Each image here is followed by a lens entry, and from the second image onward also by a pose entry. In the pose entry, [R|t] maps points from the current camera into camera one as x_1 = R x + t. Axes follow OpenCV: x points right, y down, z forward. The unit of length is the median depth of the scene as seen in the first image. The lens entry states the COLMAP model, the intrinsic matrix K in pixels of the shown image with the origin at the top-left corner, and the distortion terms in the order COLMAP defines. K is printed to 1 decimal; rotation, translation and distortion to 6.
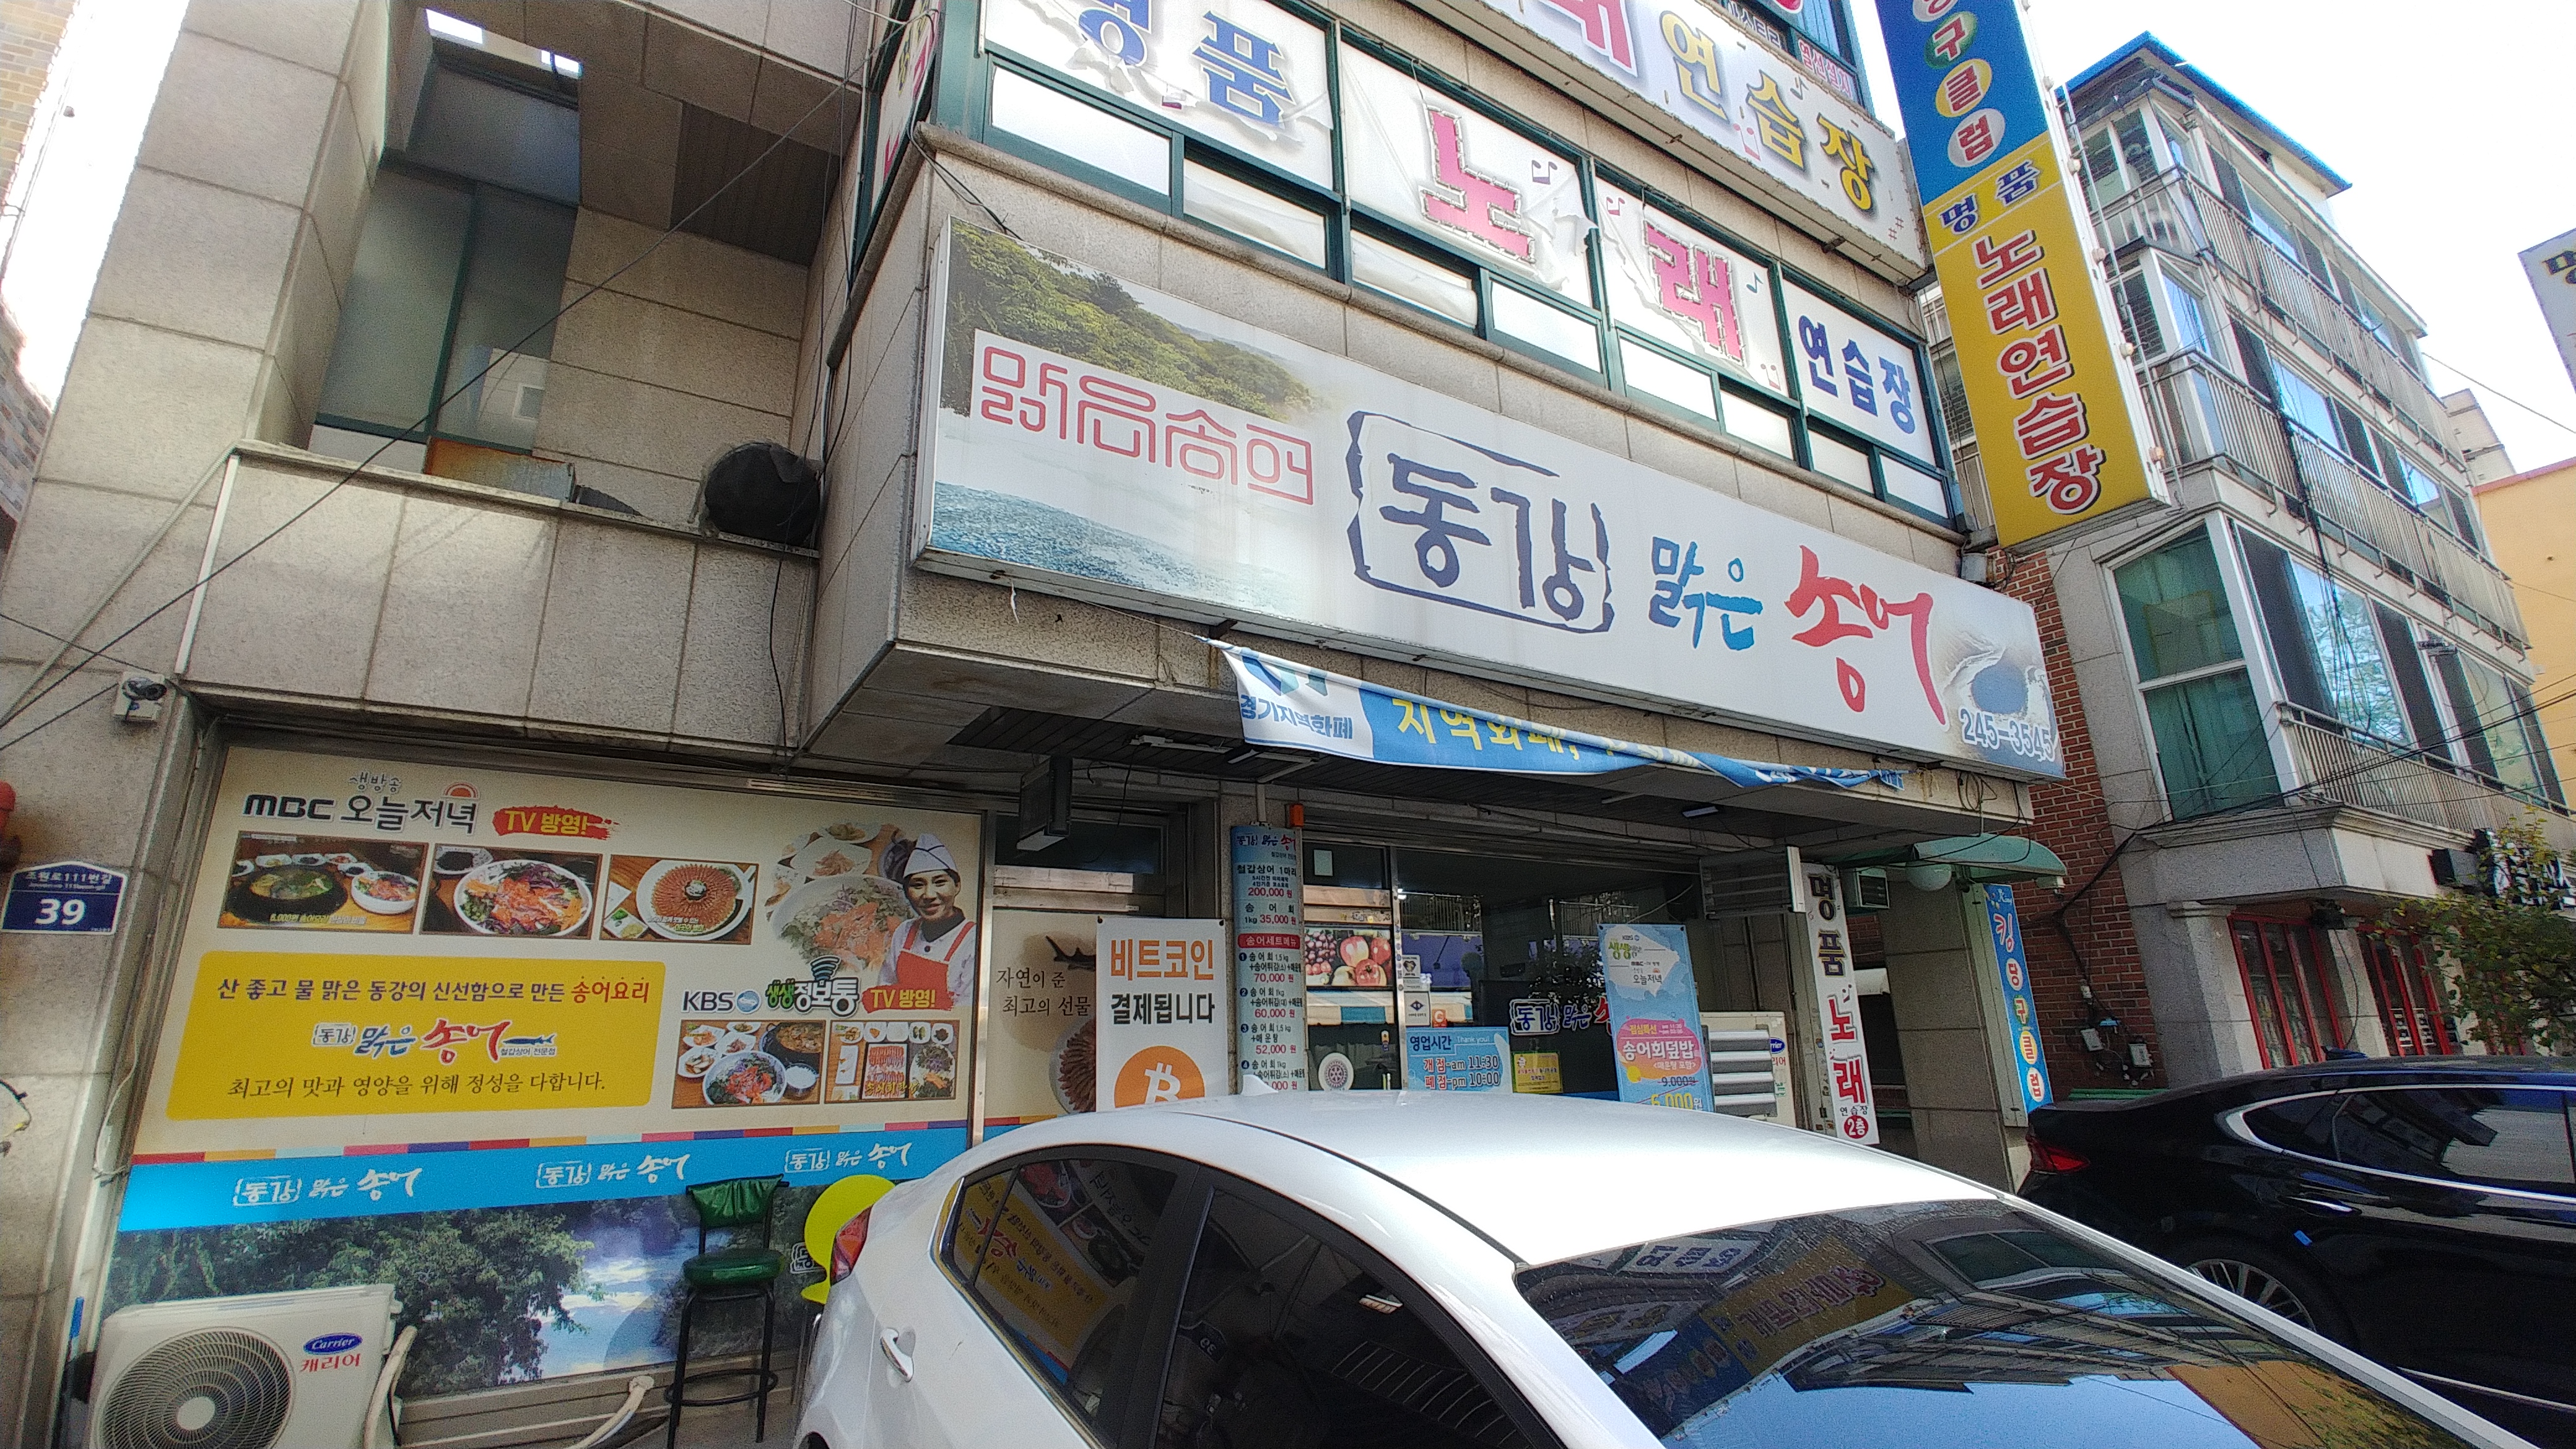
lens RADIAL K [[1118.5, 0, 1288.0], [0, 1118.5, 724.5], [0, 0, 1]] dist [-0.015959, 0.000736]
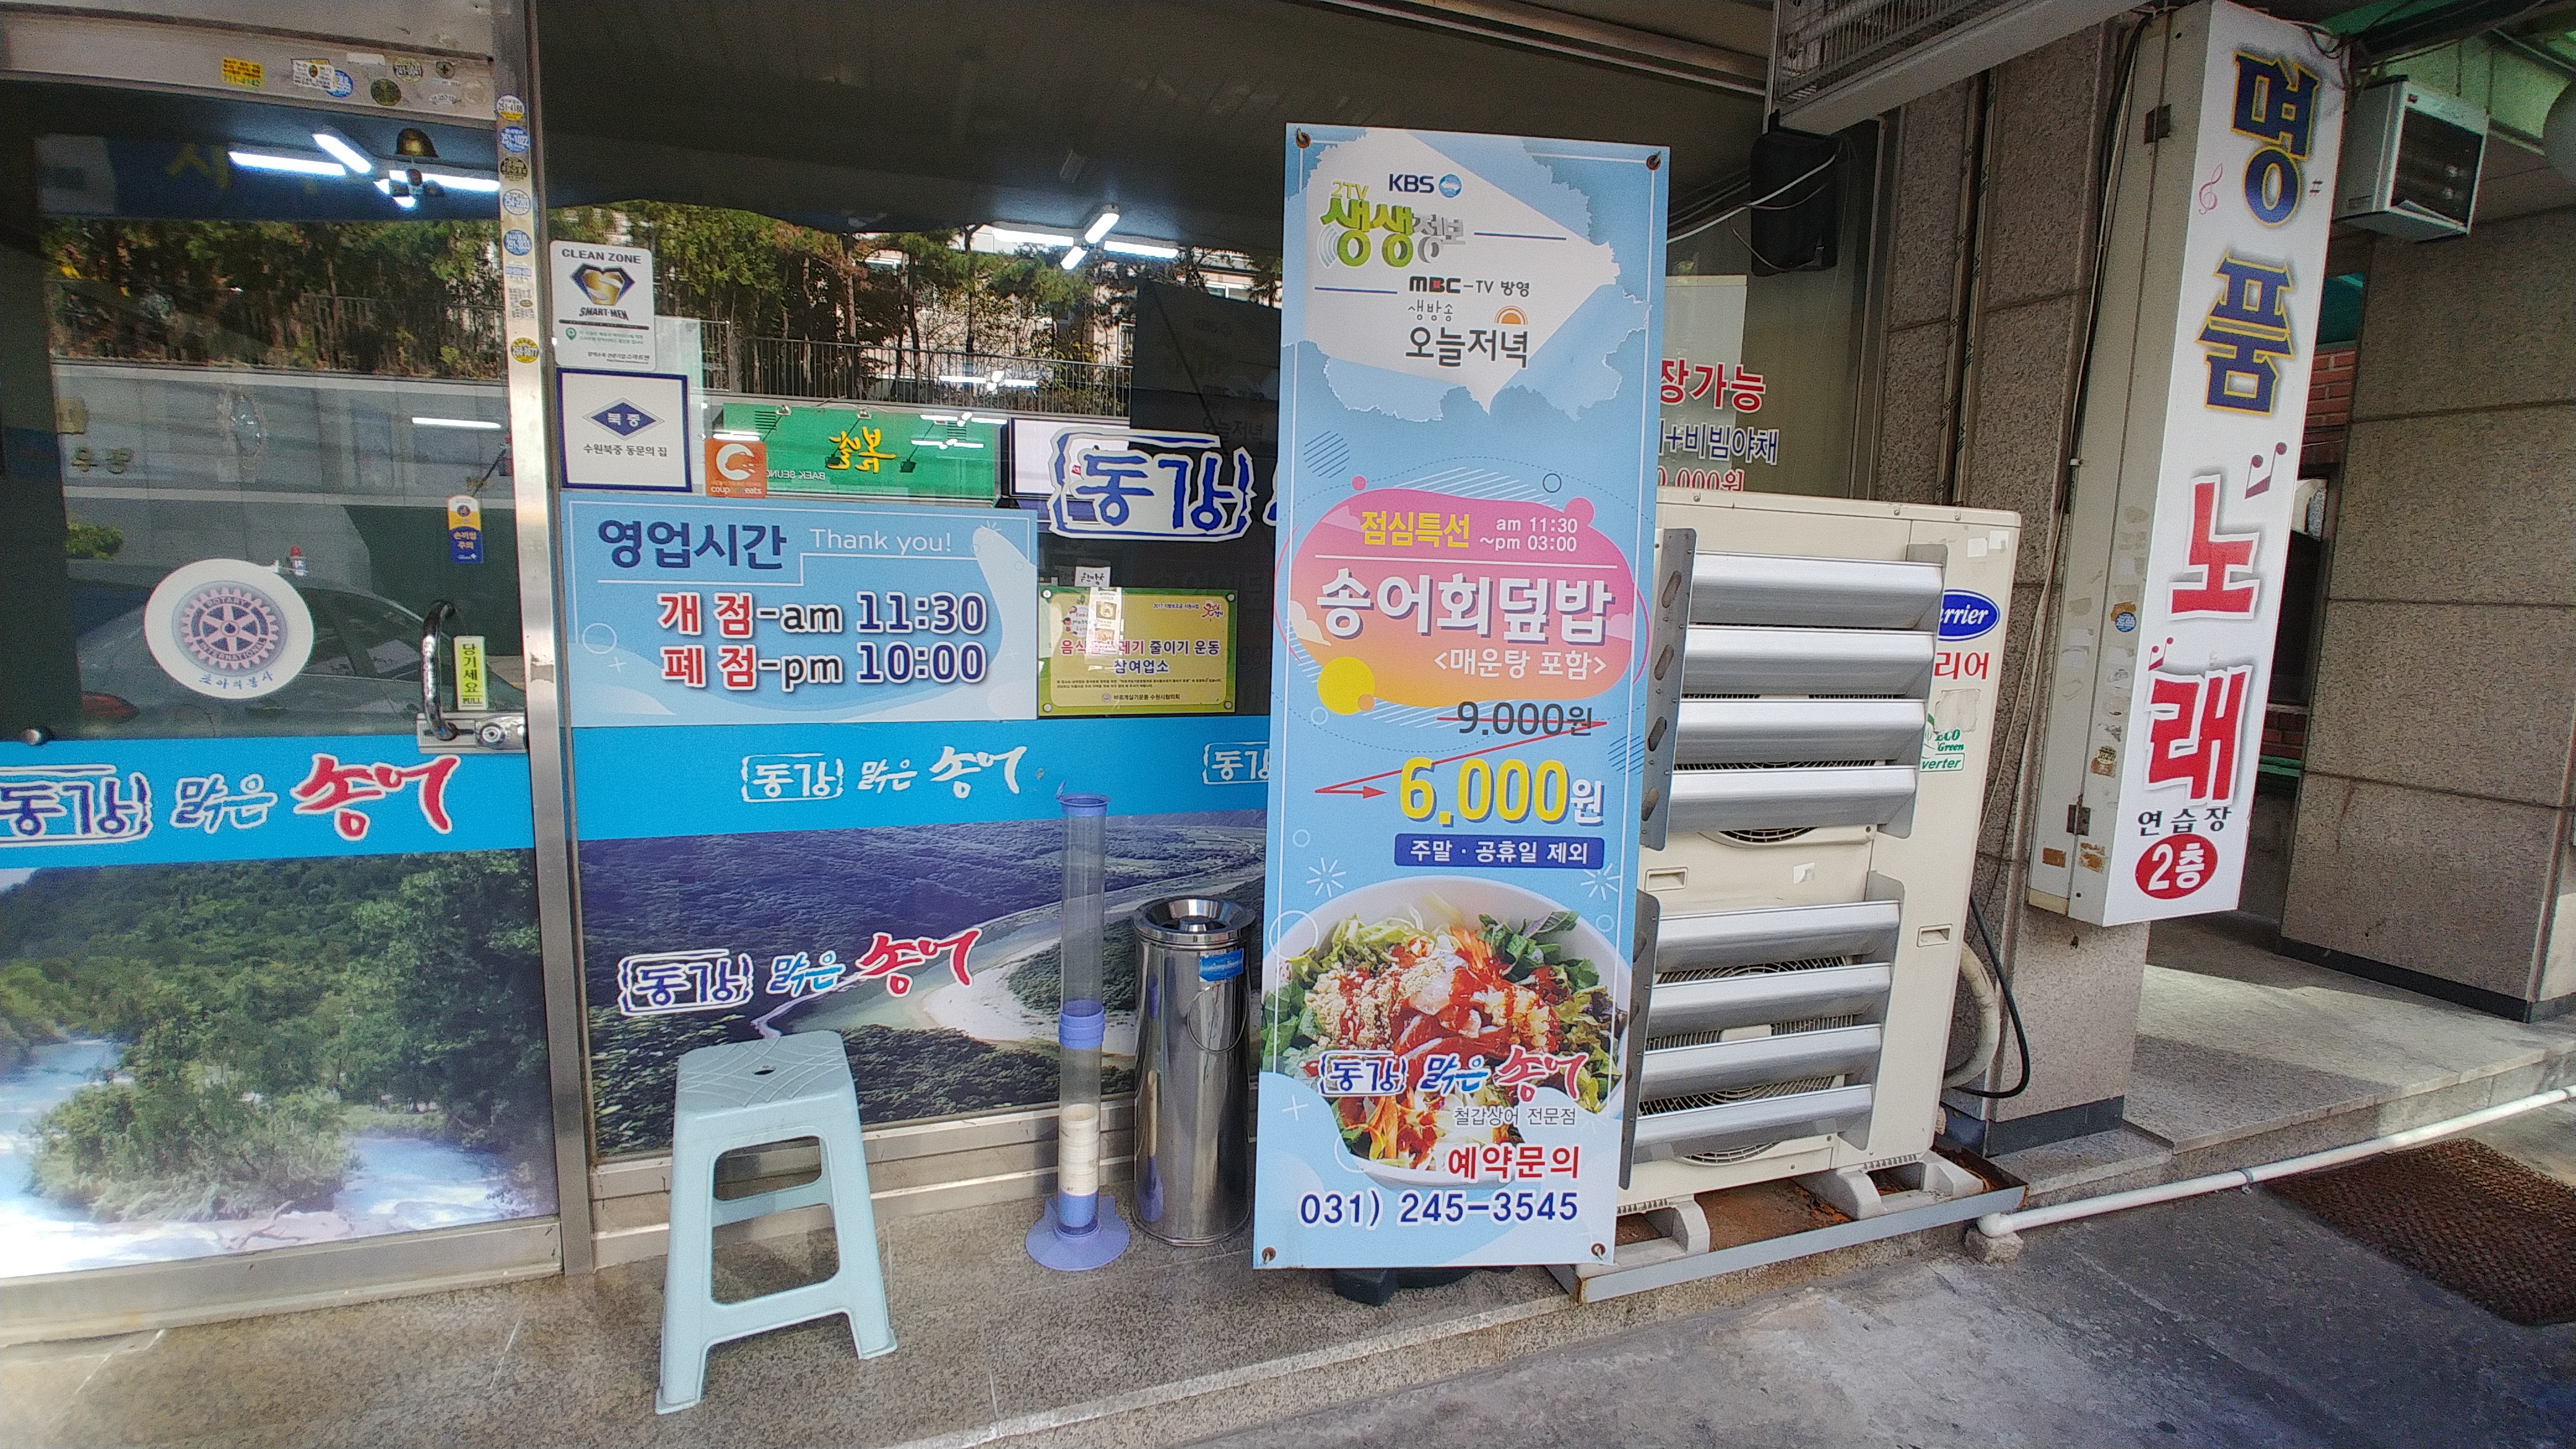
lens RADIAL K [[1118.5, 0, 1288.0], [0, 1118.5, 724.5], [0, 0, 1]] dist [-0.015959, 0.000736]
pose [[0.978296, 0.072984, -0.193936, 0.309785], [0.009415, 0.919297, 0.393453, 0.188810], [0.207000, -0.386739, 0.898657, 0.658698]]
